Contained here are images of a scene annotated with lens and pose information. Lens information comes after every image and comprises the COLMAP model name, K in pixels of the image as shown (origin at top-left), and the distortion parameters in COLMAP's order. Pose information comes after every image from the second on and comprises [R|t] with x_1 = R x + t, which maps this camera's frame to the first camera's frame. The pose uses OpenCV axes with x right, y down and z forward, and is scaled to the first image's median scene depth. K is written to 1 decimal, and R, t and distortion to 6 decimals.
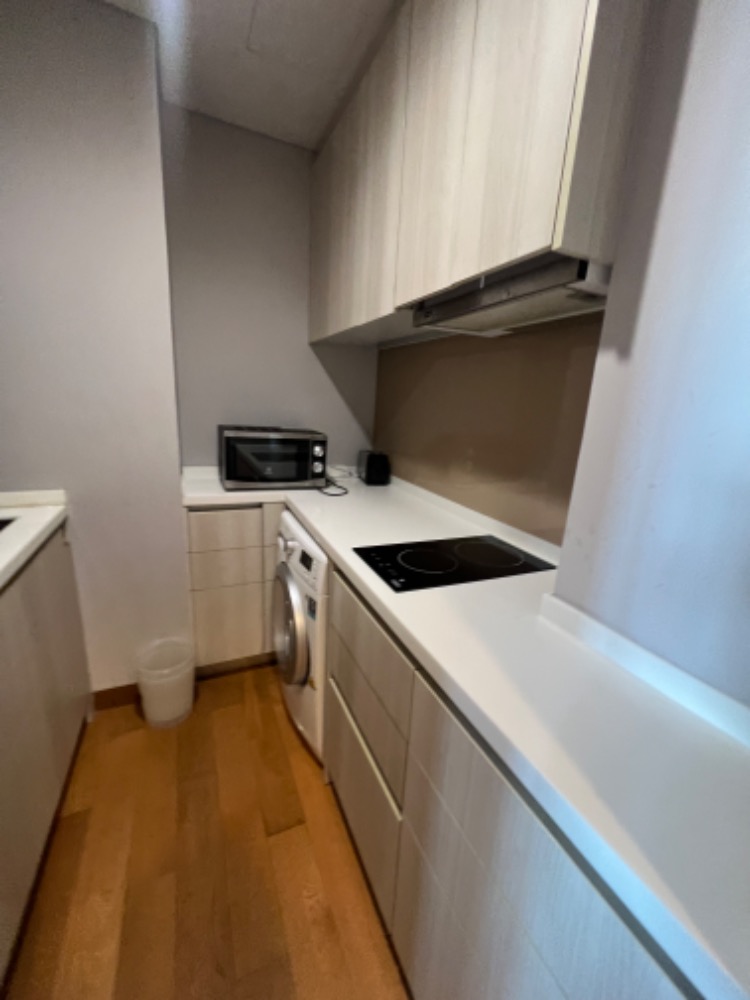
lens RADIAL K [[400.1, 0, 375.6], [0, 400.1, 503.5], [0, 0, 1]] dist [-0.001636, -0.000105]
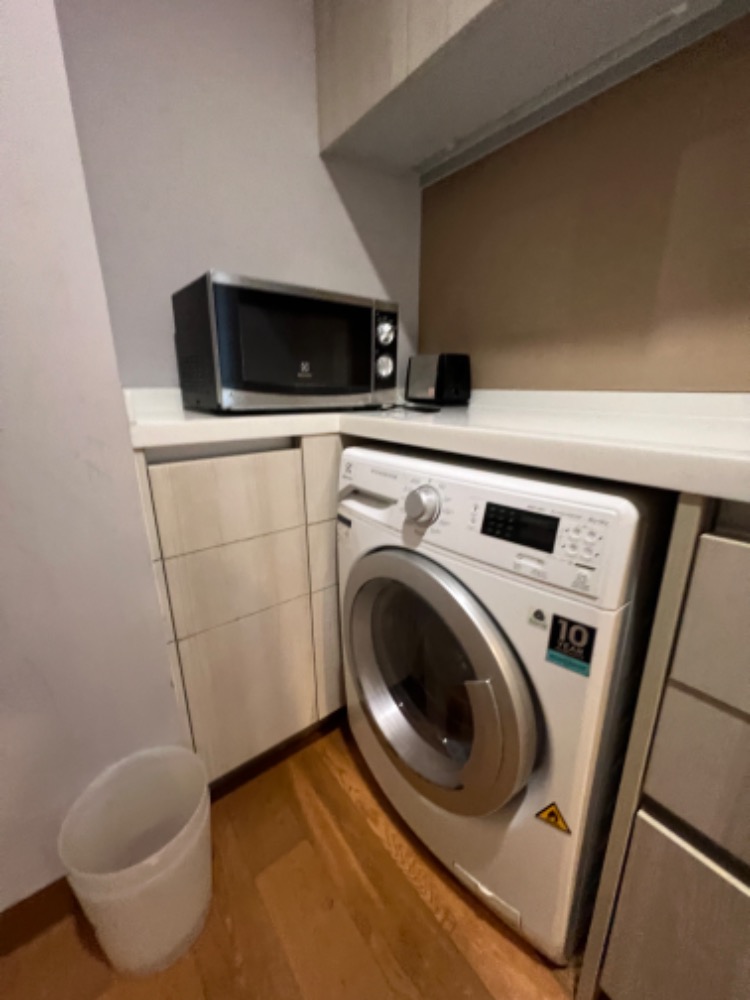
lens RADIAL K [[400.1, 0, 373.2], [0, 400.1, 496.5], [0, 0, 1]] dist [-0.001636, -0.000105]
pose [[0.974888, -0.124529, 0.184625, -0.293515], [0.119194, 0.992074, 0.039762, 0.062336], [-0.188113, -0.016757, 0.982004, 0.497558]]
